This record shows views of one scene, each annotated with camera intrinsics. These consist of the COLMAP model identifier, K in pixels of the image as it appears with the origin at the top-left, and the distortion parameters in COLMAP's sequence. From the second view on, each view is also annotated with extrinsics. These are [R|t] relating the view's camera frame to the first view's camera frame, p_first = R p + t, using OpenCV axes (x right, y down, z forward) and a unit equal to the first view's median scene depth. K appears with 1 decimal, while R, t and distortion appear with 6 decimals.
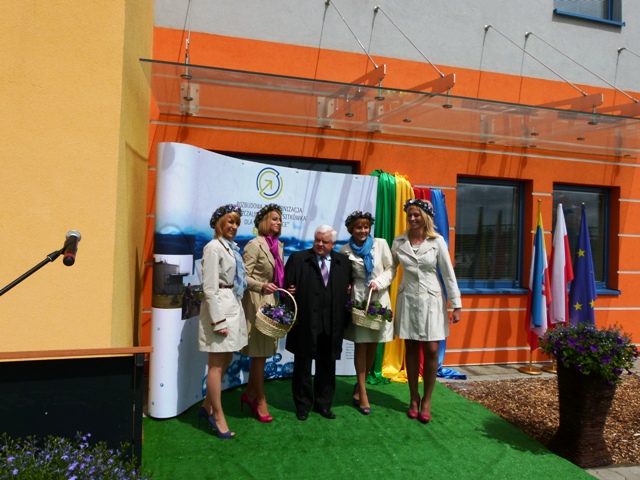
lens RADIAL K [[471.3, 0, 317.7], [0, 471.3, 235.8], [0, 0, 1]] dist [-0.067469, 0.035892]
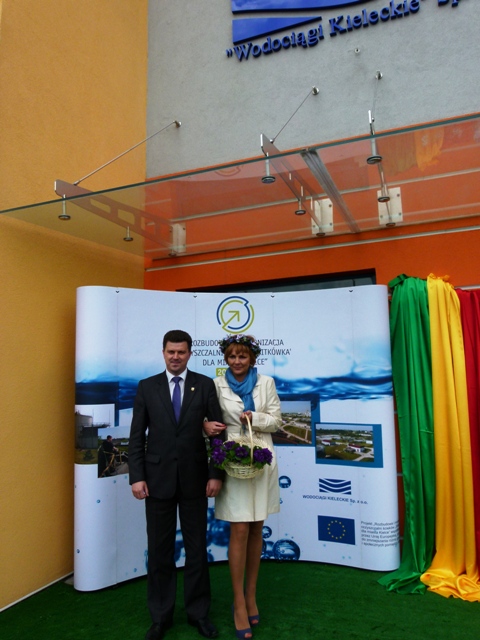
lens RADIAL K [[471.3, 0, 243.9], [0, 471.3, 316.7], [0, 0, 1]] dist [-0.067469, 0.035892]
pose [[0.817585, -0.137099, -0.559248, 0.385942], [0.058951, 0.986067, -0.155550, 0.024654], [0.572782, 0.094207, 0.814276, 0.327043]]
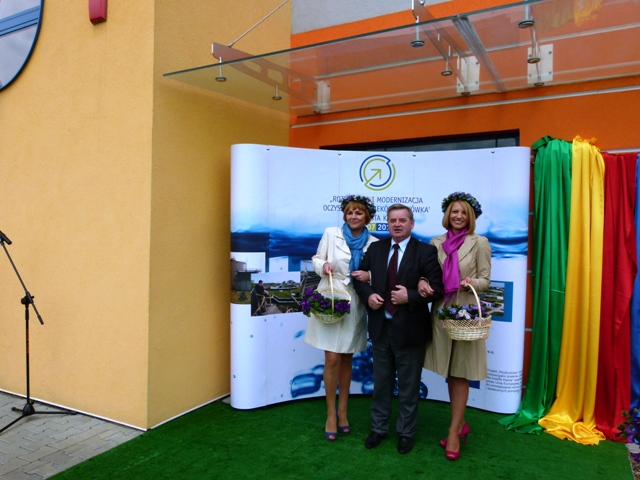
lens RADIAL K [[471.3, 0, 315.4], [0, 471.3, 244.0], [0, 0, 1]] dist [-0.067469, 0.035892]
pose [[0.739871, -0.016582, -0.672544, 0.406502], [0.020056, 0.999796, -0.002588, 0.022445], [0.672450, -0.011574, 0.740052, 0.273026]]
